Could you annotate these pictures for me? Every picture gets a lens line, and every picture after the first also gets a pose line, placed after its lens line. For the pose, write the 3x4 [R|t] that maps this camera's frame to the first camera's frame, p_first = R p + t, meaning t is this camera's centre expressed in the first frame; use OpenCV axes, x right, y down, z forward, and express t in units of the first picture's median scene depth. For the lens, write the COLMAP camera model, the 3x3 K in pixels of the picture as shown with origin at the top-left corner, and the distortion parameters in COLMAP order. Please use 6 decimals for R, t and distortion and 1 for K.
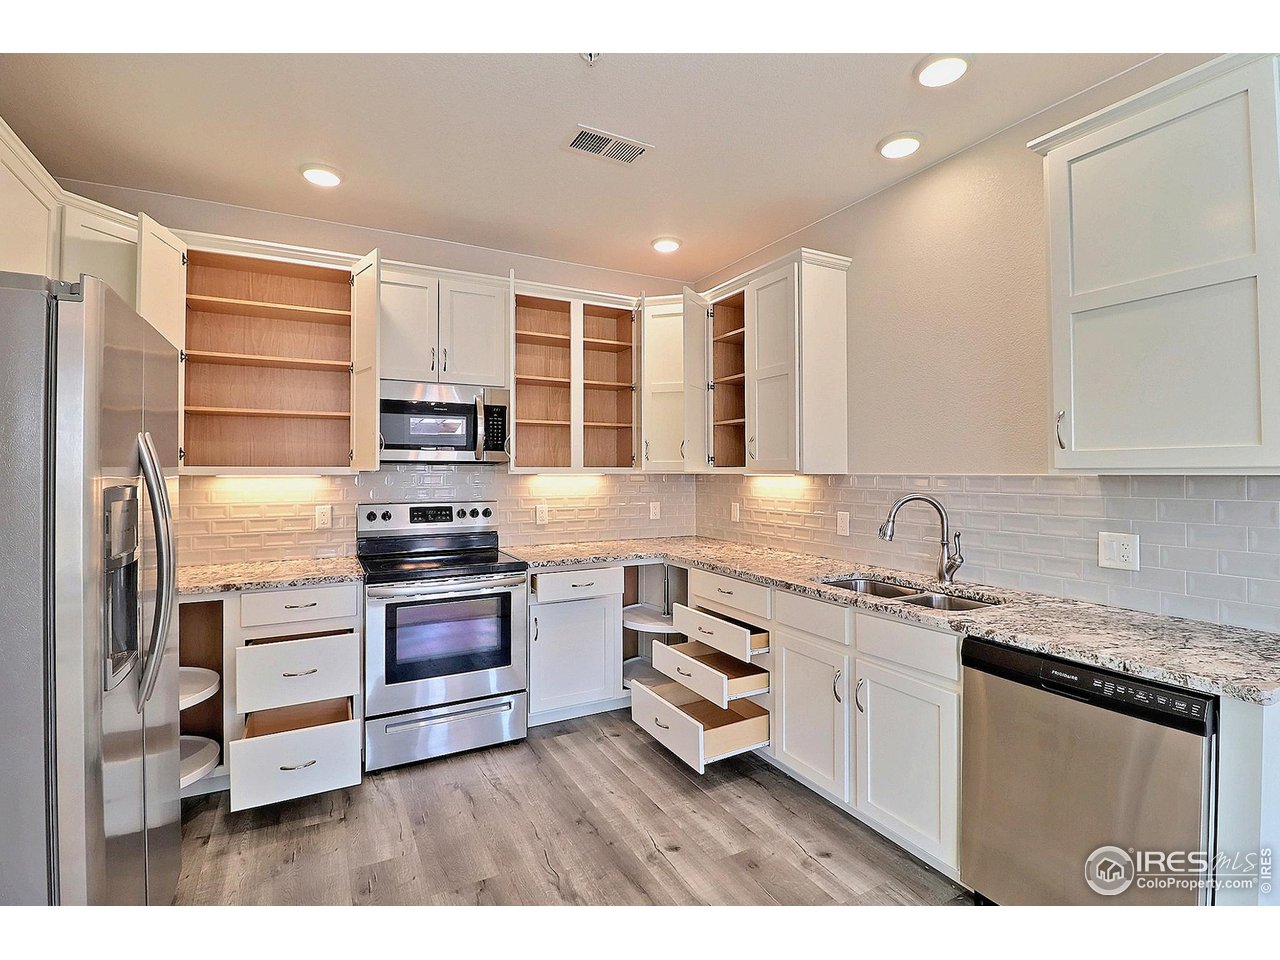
lens RADIAL K [[609.0, 0, 647.5], [0, 609.0, 463.9], [0, 0, 1]] dist [0.002863, -0.014617]
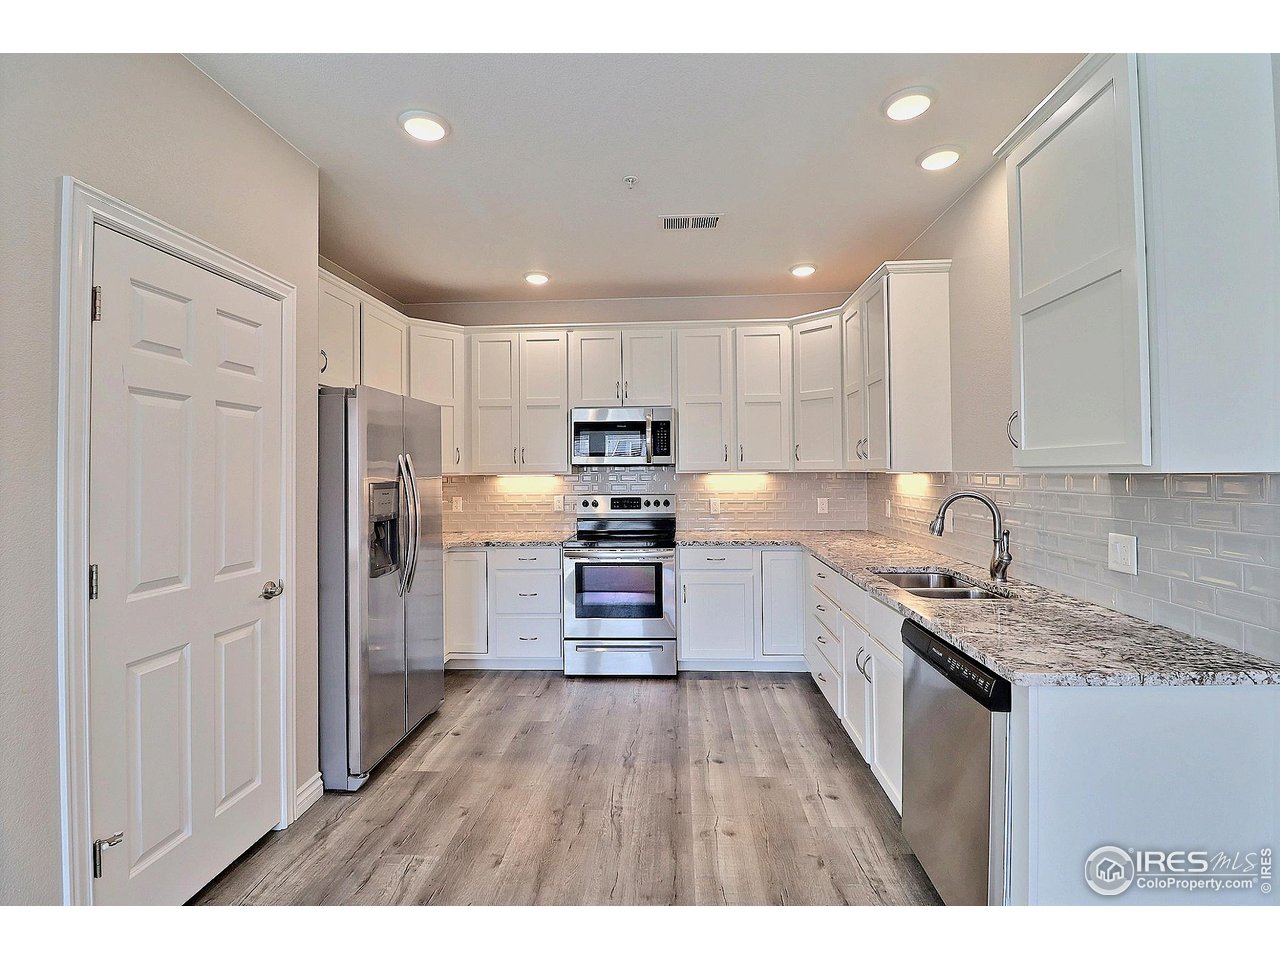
lens RADIAL K [[597.5, 0, 644.9], [0, 597.5, 463.9], [0, 0, 1]] dist [0.004914, -0.015407]
pose [[0.849440, -0.013400, -0.527515, 0.495920], [0.015619, 0.999878, -0.000248, -0.005166], [0.527454, -0.008028, 0.849546, -0.137049]]
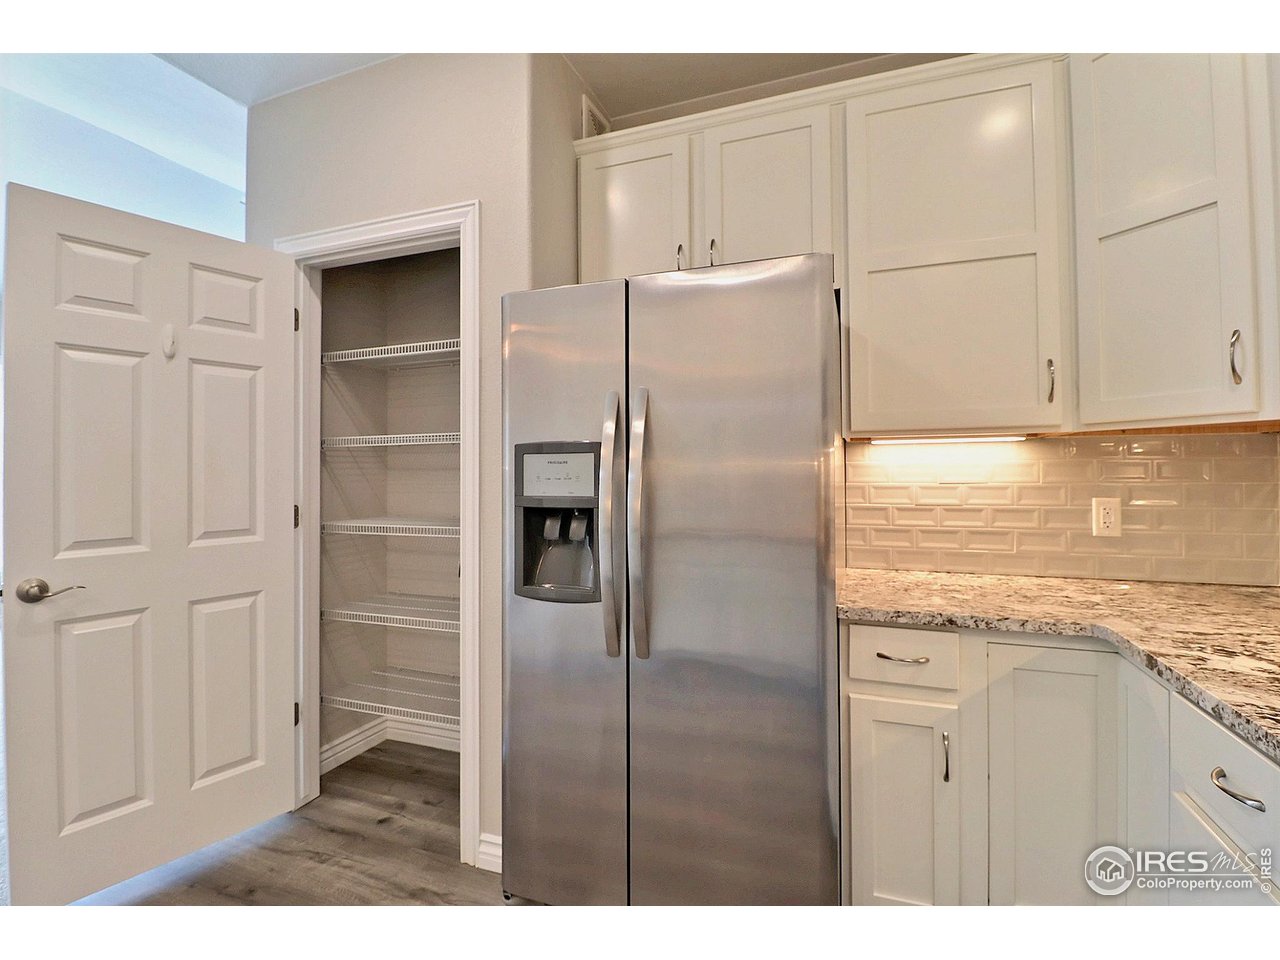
lens RADIAL K [[597.5, 0, 644.9], [0, 597.5, 463.9], [0, 0, 1]] dist [0.004914, -0.015407]
pose [[-0.754261, -0.001701, -0.656573, -0.113611], [0.016594, 0.999628, -0.021653, 0.056216], [0.656365, -0.027228, -0.753952, 1.038040]]
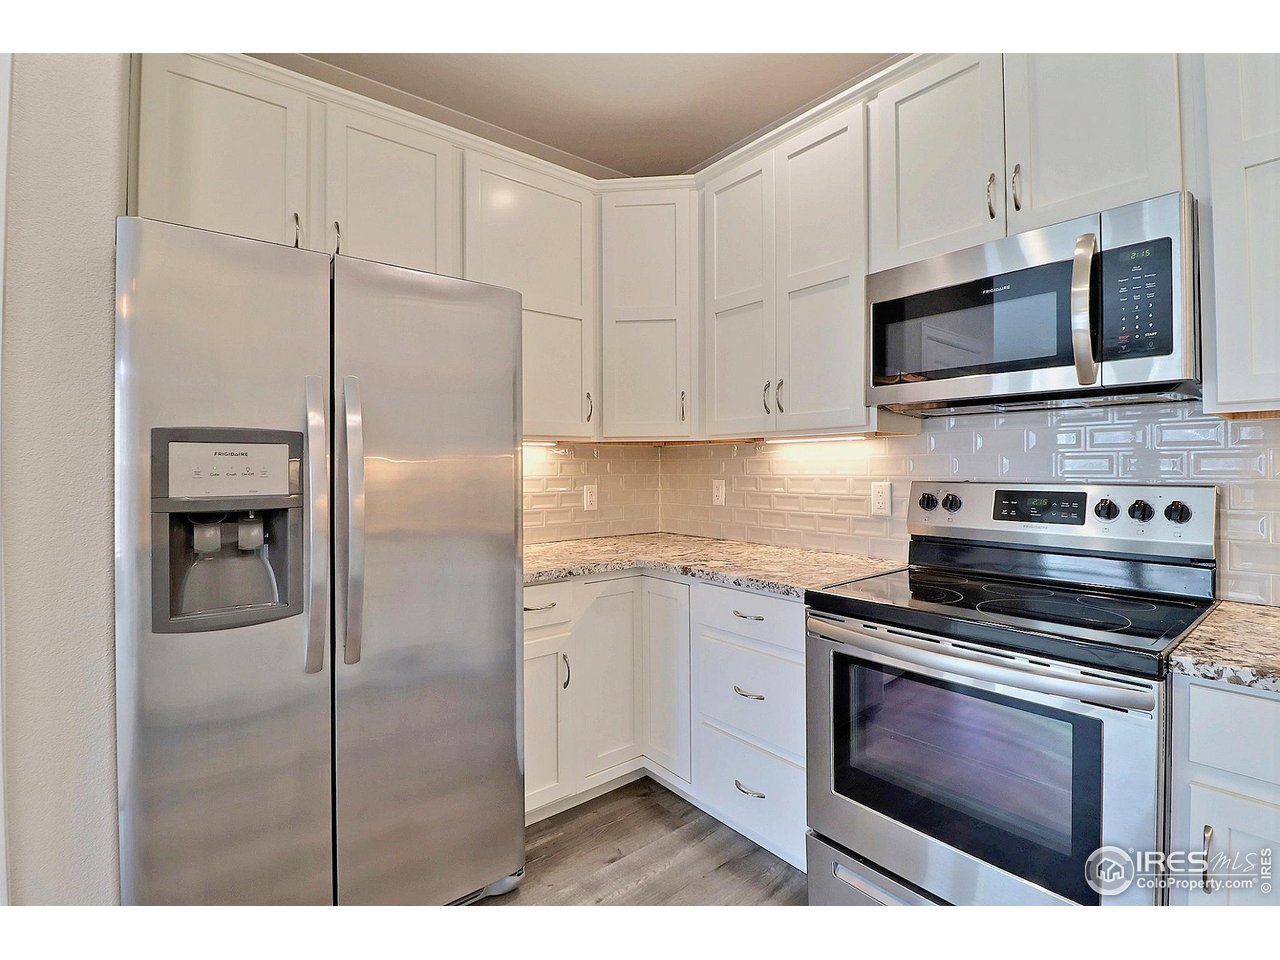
lens RADIAL K [[597.5, 0, 644.9], [0, 597.5, 463.9], [0, 0, 1]] dist [0.004914, -0.015407]
pose [[0.183897, -0.004637, -0.982935, 0.095839], [0.018022, 0.999837, -0.001345, 0.054840], [0.982780, -0.017467, 0.183951, 0.760213]]
